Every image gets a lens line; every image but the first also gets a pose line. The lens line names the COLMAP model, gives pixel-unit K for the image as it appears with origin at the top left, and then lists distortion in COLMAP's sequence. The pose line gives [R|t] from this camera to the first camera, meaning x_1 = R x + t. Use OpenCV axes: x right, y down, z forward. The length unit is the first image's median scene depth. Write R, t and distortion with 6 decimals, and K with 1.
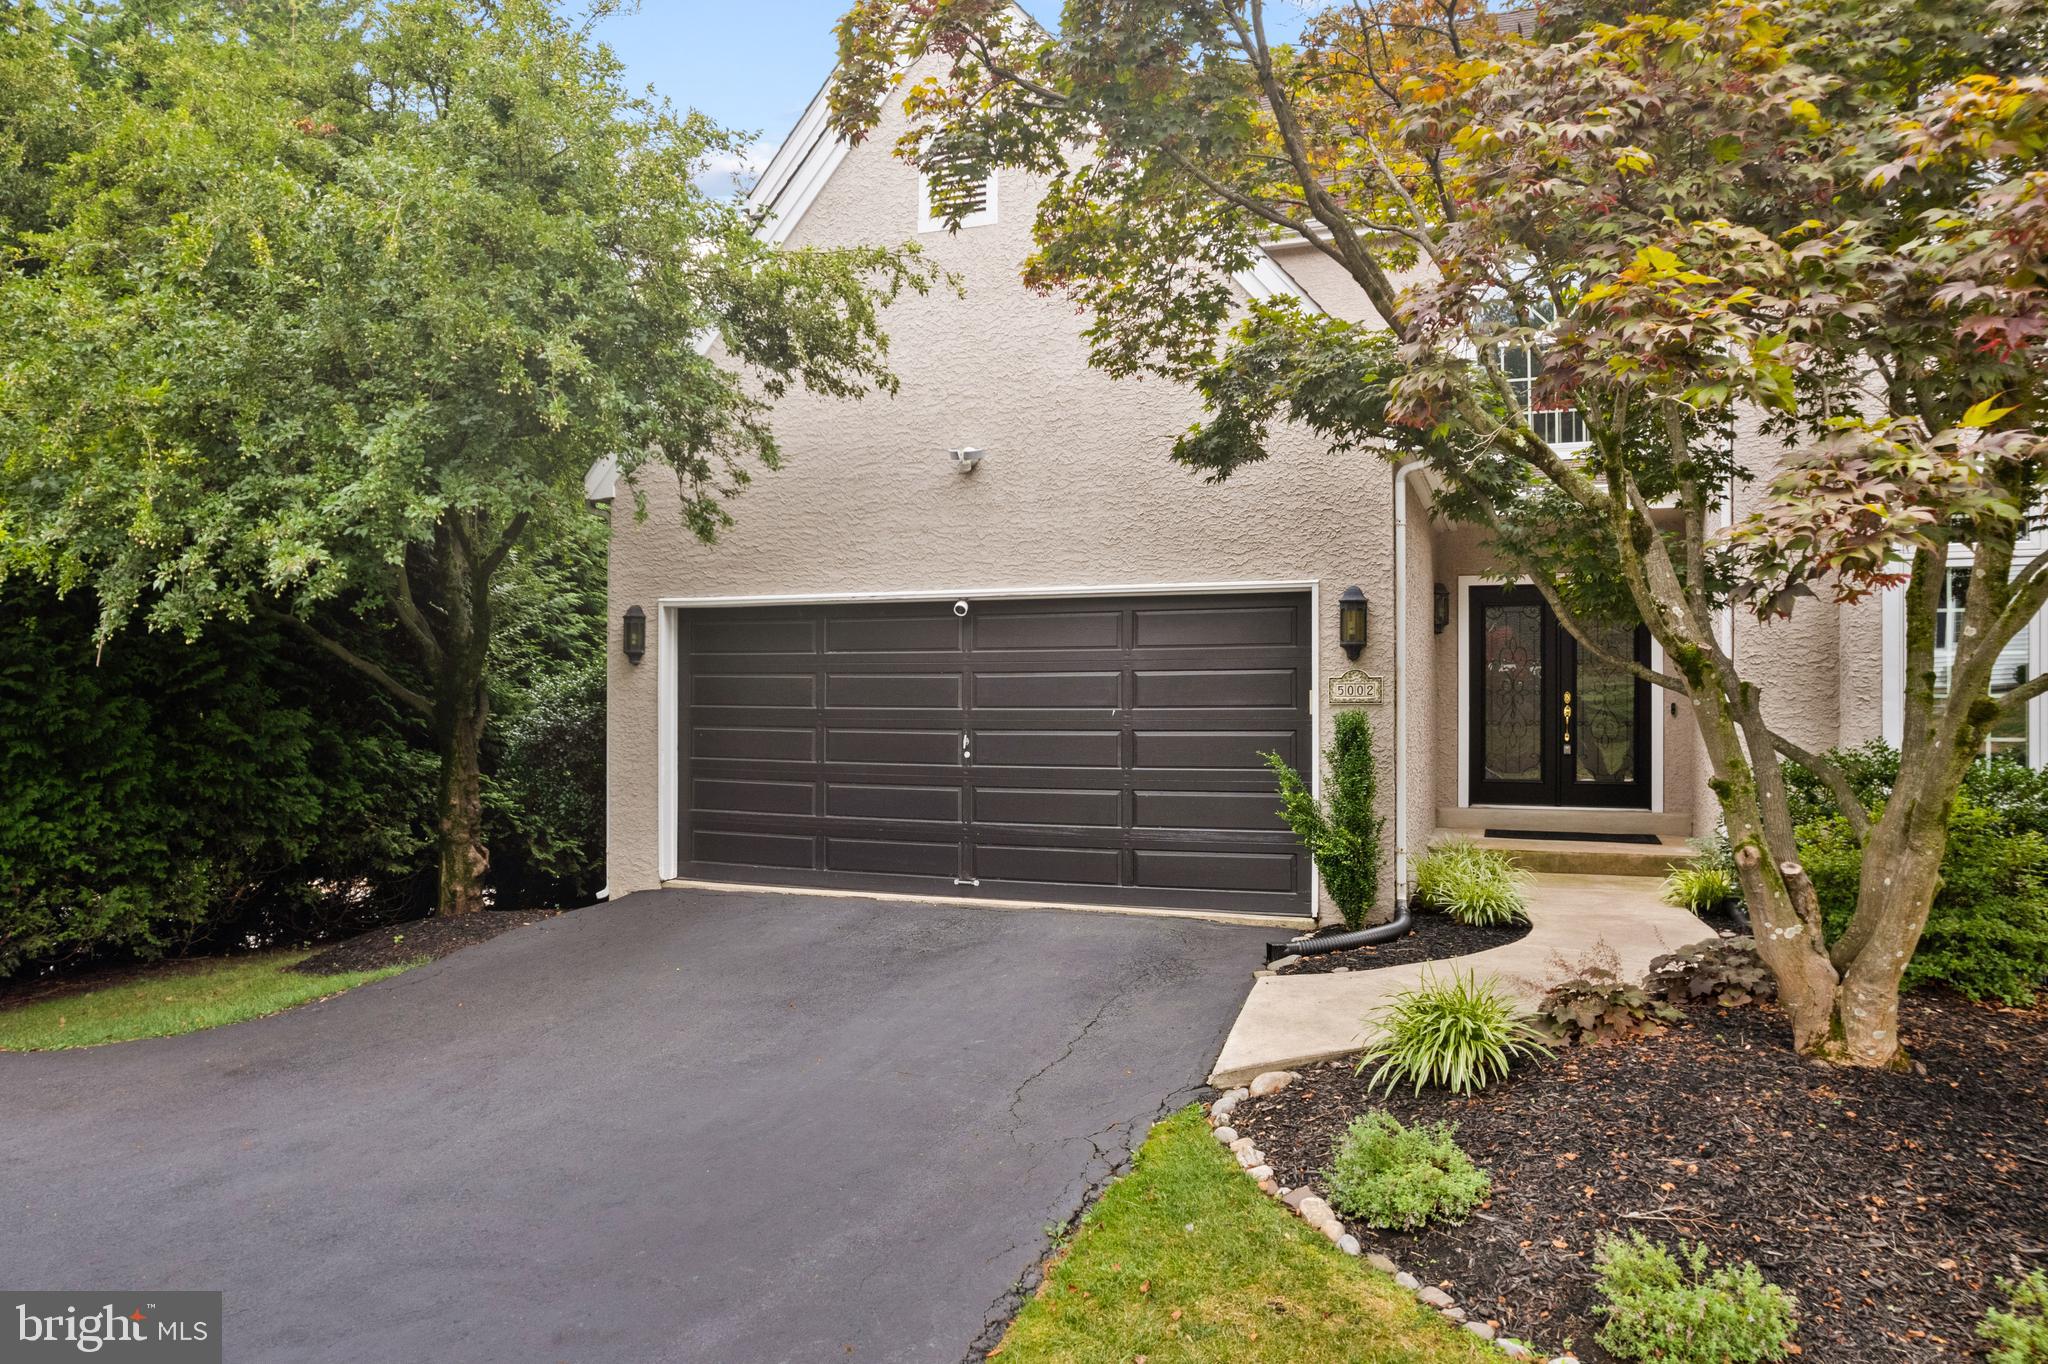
lens RADIAL K [[1392.4, 0, 927.2], [0, 1392.4, 764.7], [0, 0, 1]] dist [-0.035871, 0.002501]
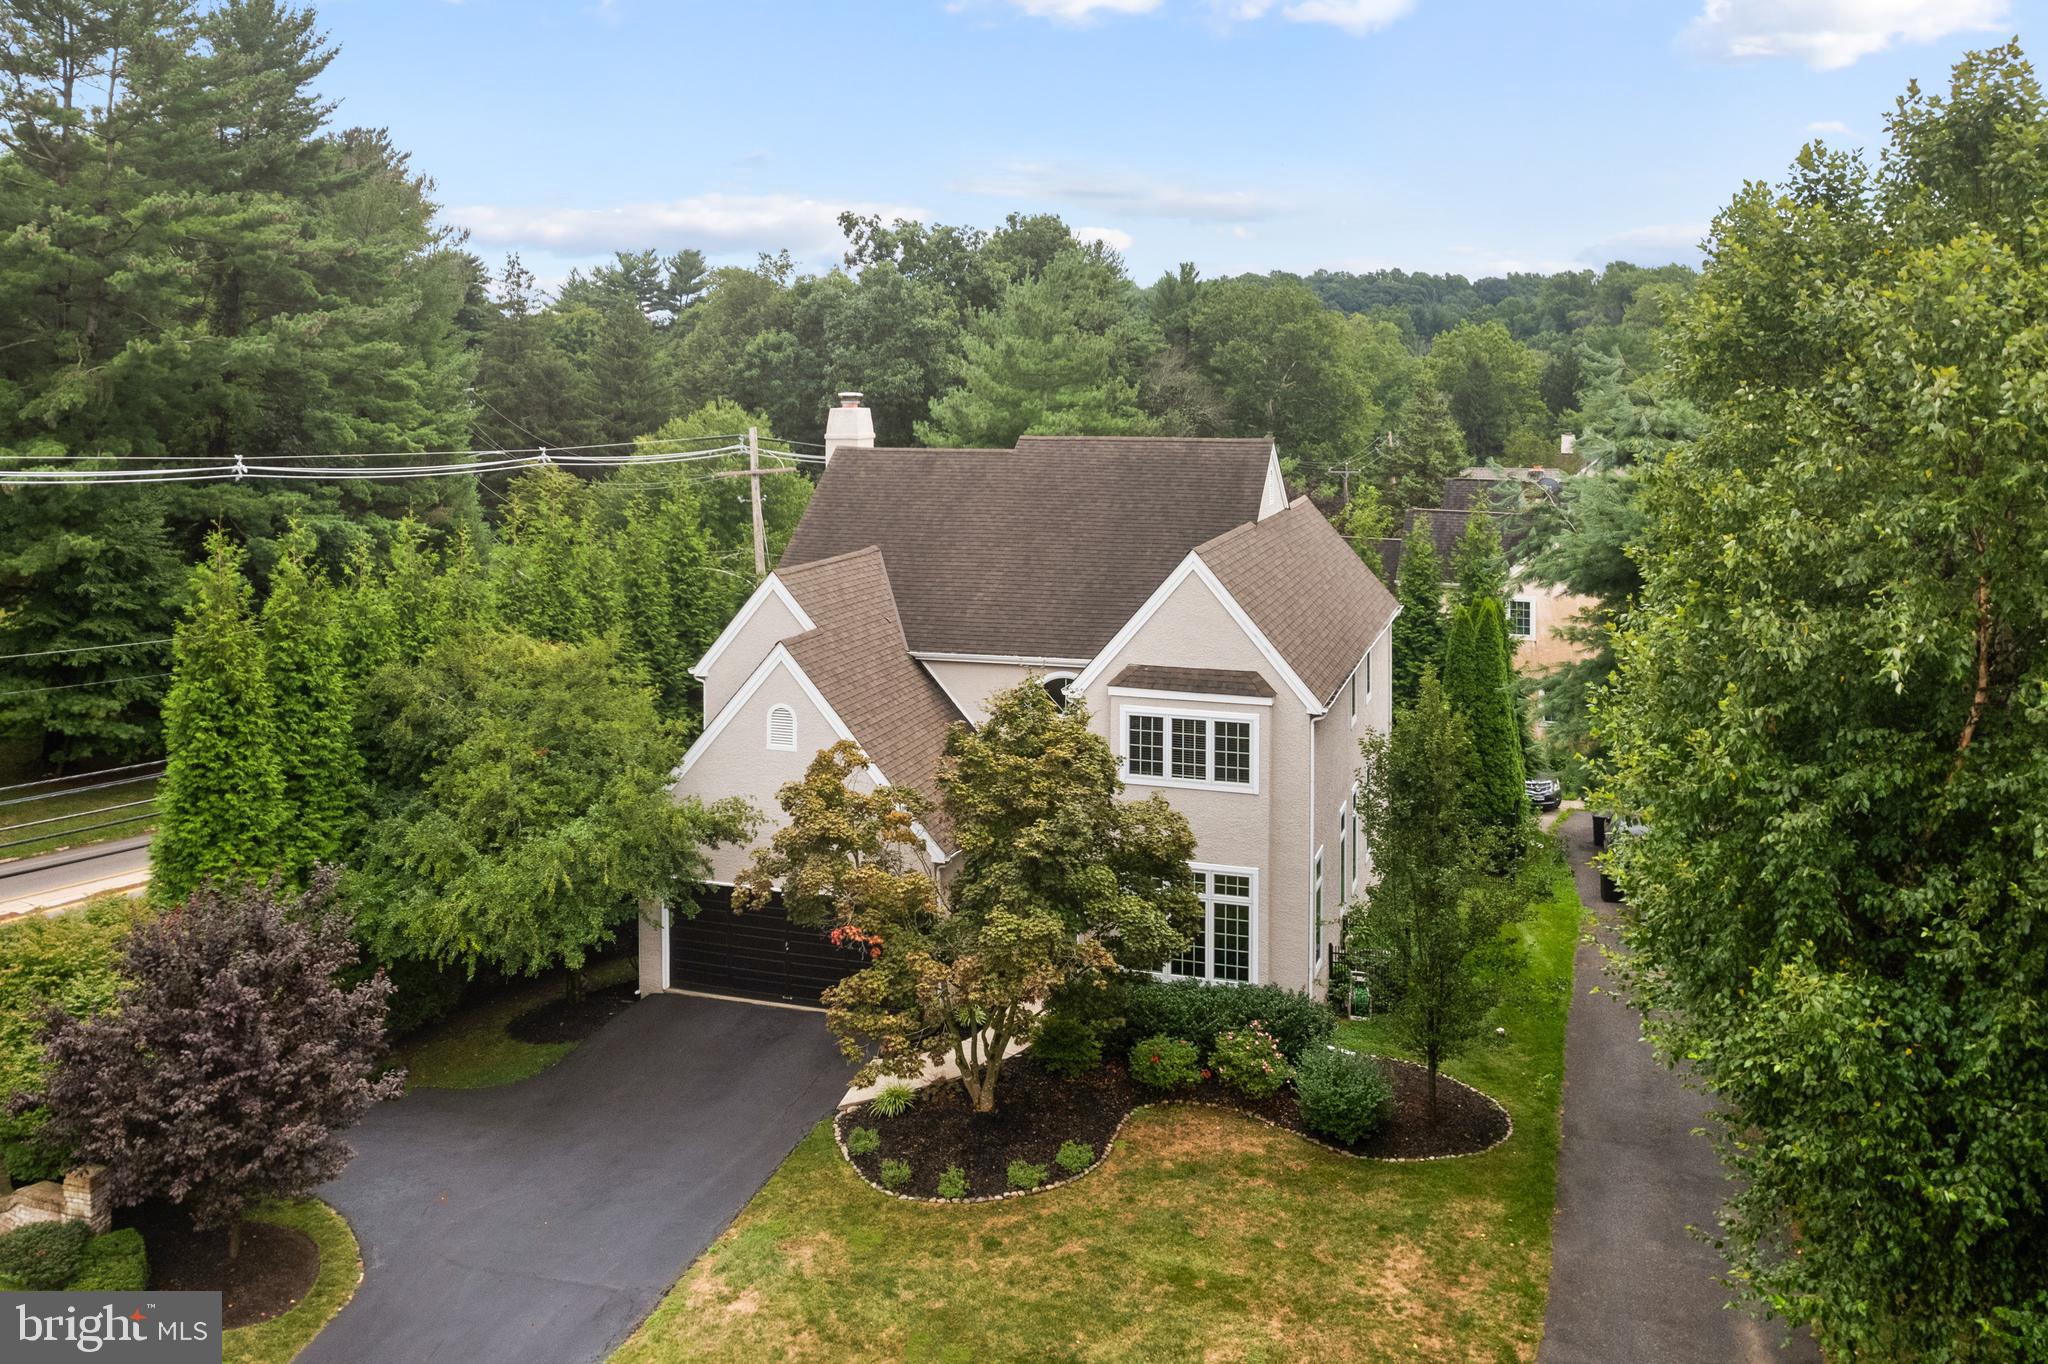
lens RADIAL K [[1893.7, 0, 974.7], [0, 1893.7, 434.4], [0, 0, 1]] dist [-0.034532, -0.013701]
pose [[0.997888, -0.004092, 0.064834, 0.221208], [0.001752, 0.999347, 0.036094, -1.529861], [-0.064940, -0.035904, 0.997243, -3.472822]]
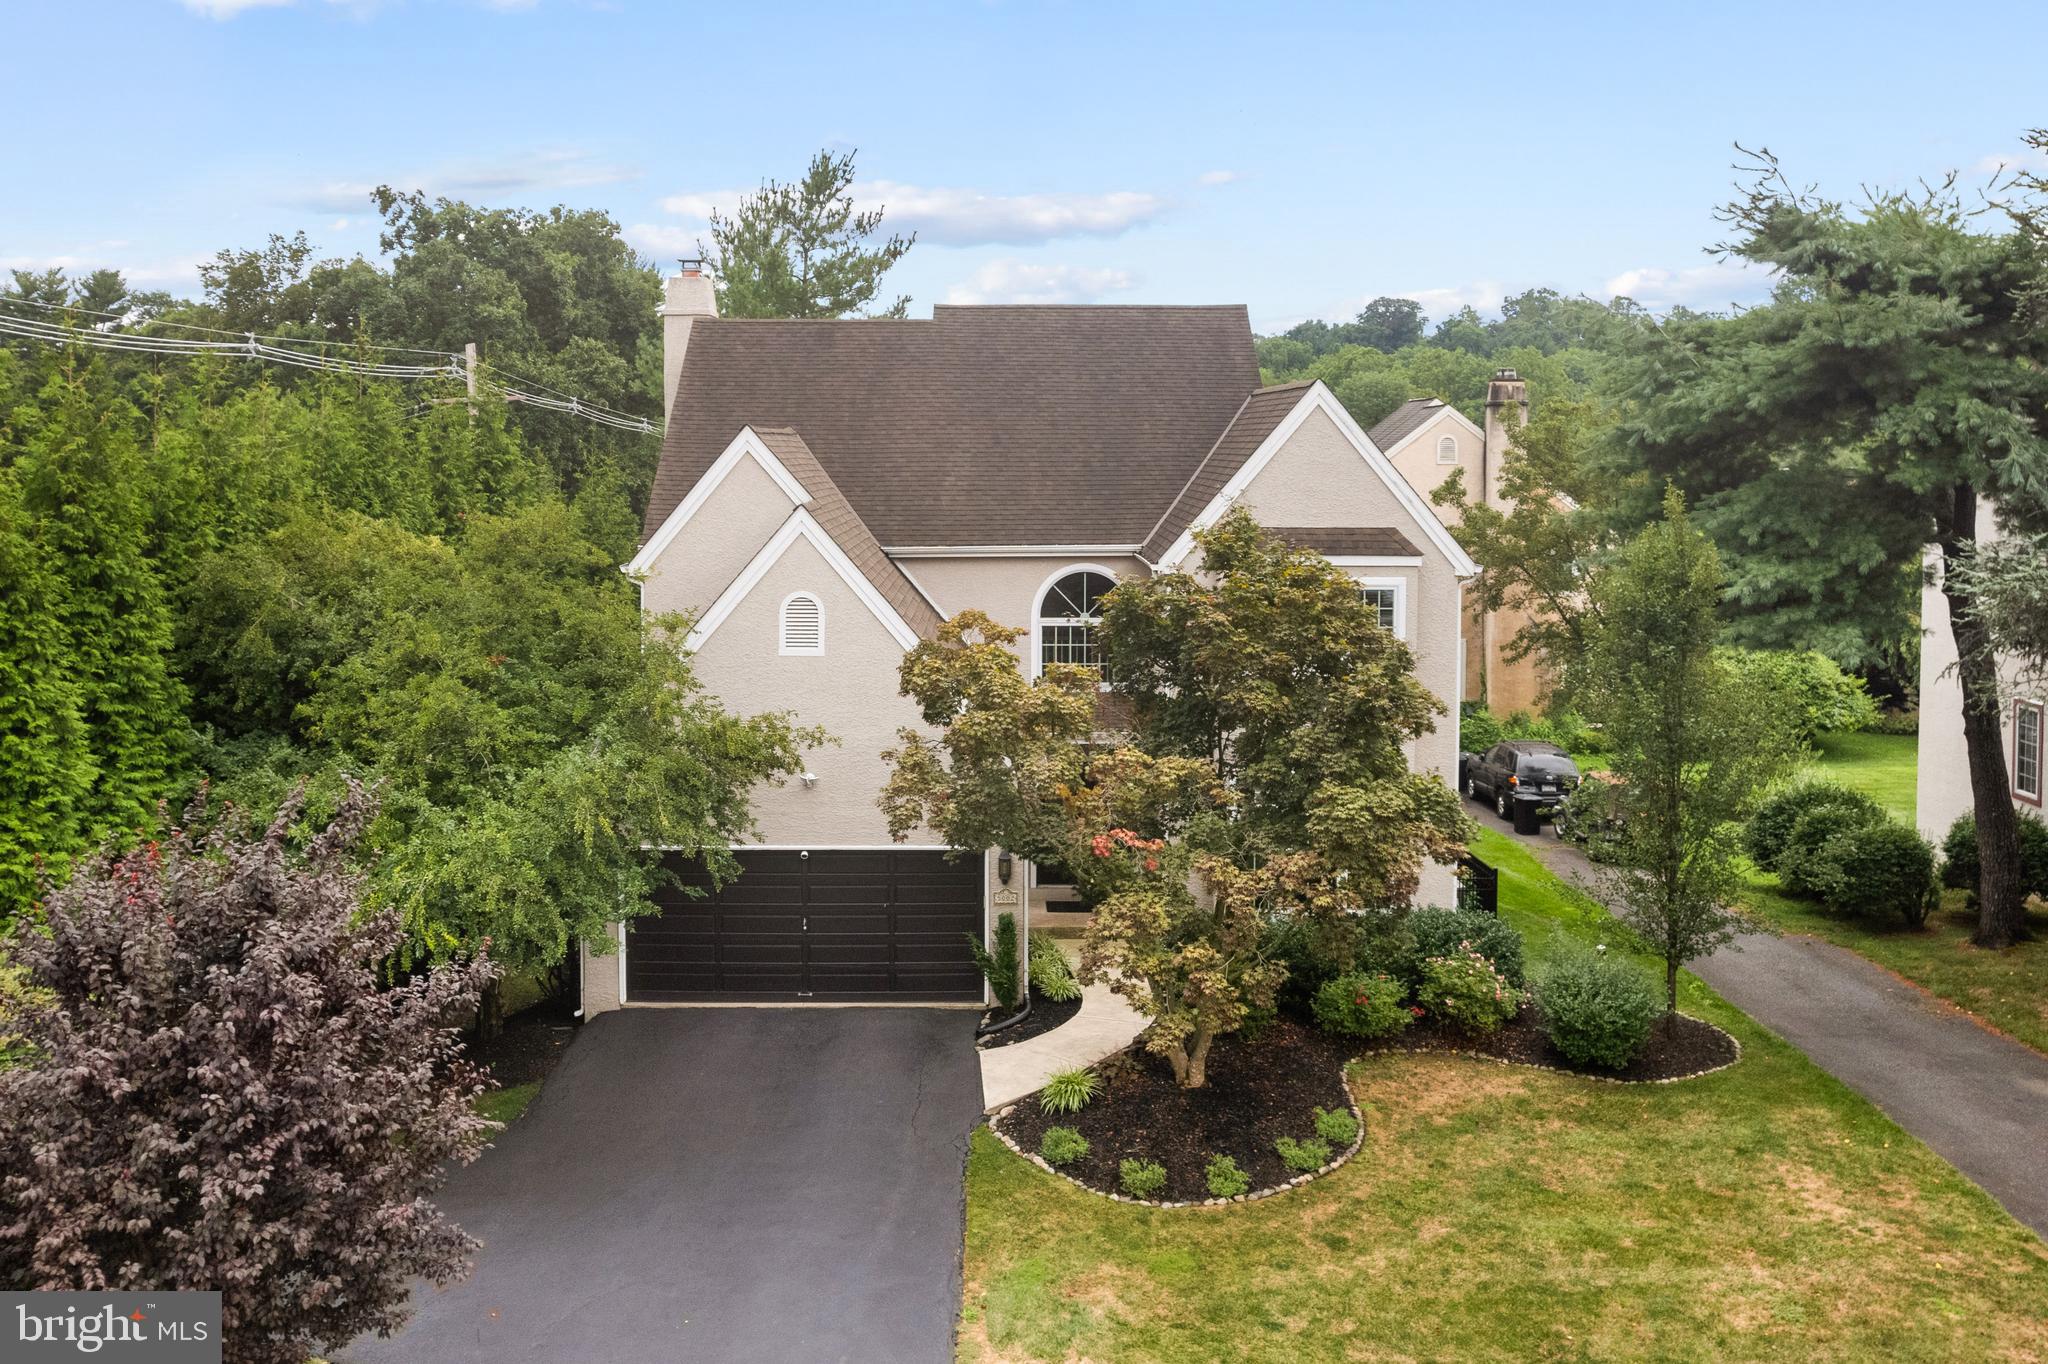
lens RADIAL K [[1877.5, 0, 1021.0], [0, 1877.5, 574.7], [0, 0, 1]] dist [-0.058234, 0.016144]
pose [[0.909857, -0.028732, 0.413927, -1.050092], [0.004859, 0.998269, 0.058612, -0.895682], [-0.414894, -0.051317, 0.908421, -1.977039]]
